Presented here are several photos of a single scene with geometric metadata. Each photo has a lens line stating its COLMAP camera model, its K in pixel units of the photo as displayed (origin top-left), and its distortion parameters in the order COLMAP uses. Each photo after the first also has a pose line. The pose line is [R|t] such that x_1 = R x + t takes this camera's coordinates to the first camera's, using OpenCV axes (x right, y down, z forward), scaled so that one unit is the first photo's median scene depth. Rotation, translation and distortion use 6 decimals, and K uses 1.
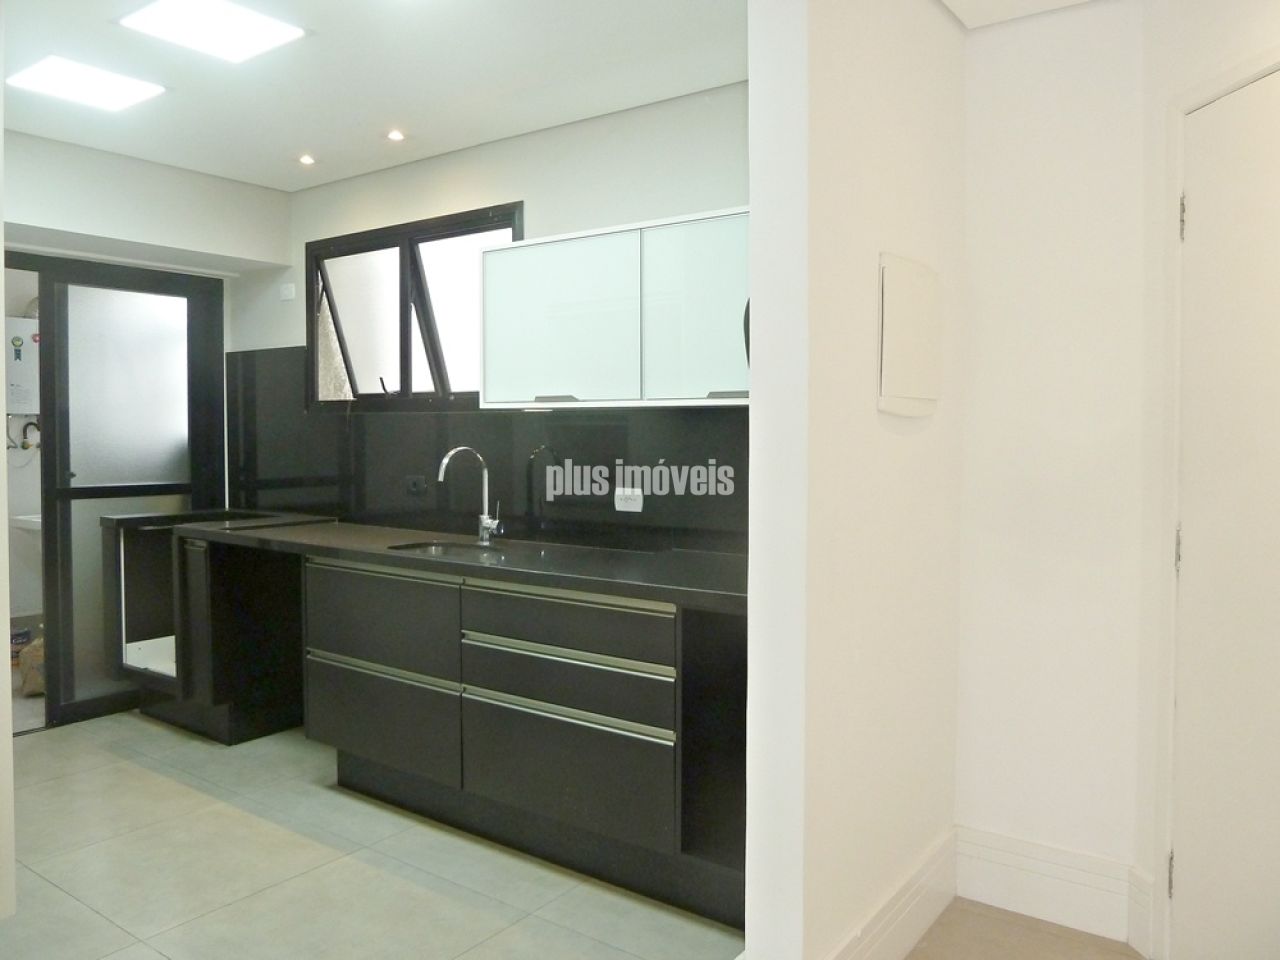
lens RADIAL K [[950.0, 0, 648.2], [0, 950.0, 471.7], [0, 0, 1]] dist [-0.021295, -0.004929]
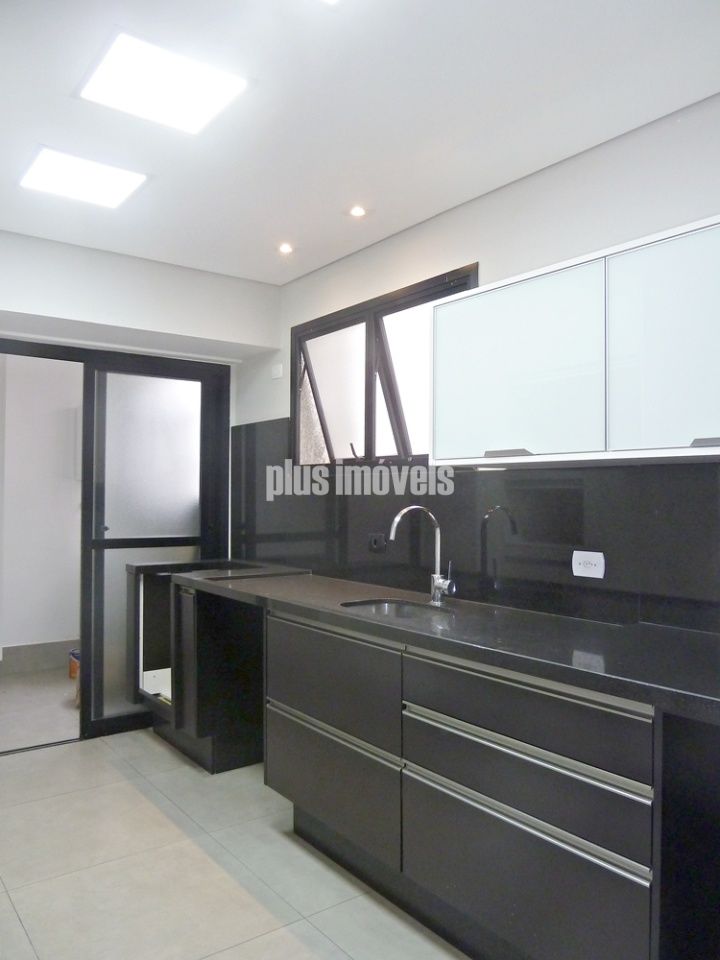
lens RADIAL K [[728.5, 0, 377.9], [0, 728.5, 496.6], [0, 0, 1]] dist [-0.021704, 0.003686]
pose [[0.957841, 0.000217, -0.287300, -0.010562], [-0.013065, 0.998998, -0.042804, -0.002126], [0.287003, 0.044753, 0.956884, 0.219113]]
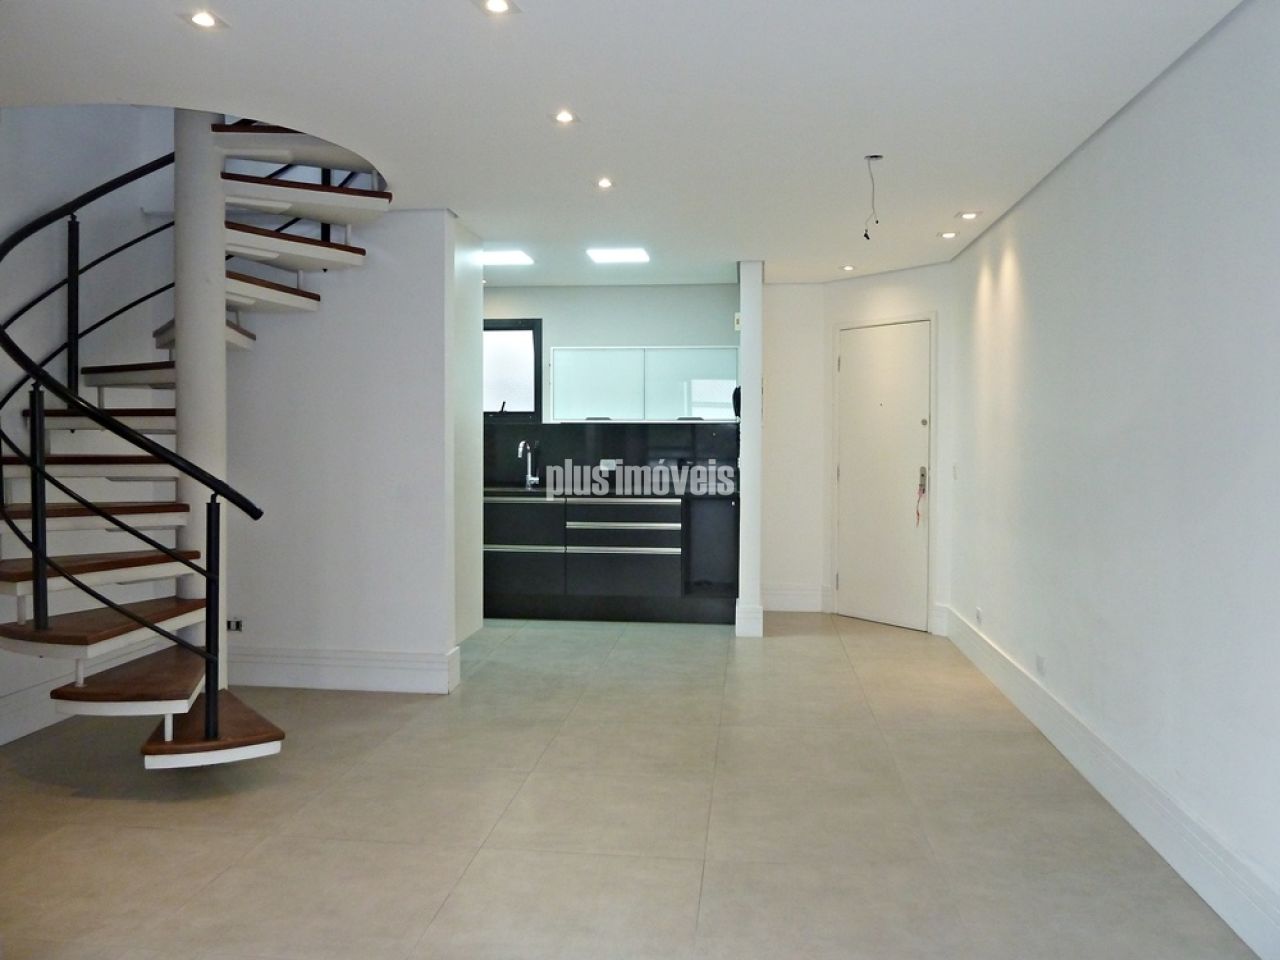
lens RADIAL K [[950.0, 0, 648.2], [0, 950.0, 471.7], [0, 0, 1]] dist [-0.021295, -0.004929]
pose [[0.874169, -0.011998, 0.485474, -0.816879], [0.018457, 0.999793, -0.008527, 0.052933], [-0.485271, 0.016414, 0.874210, -0.770103]]
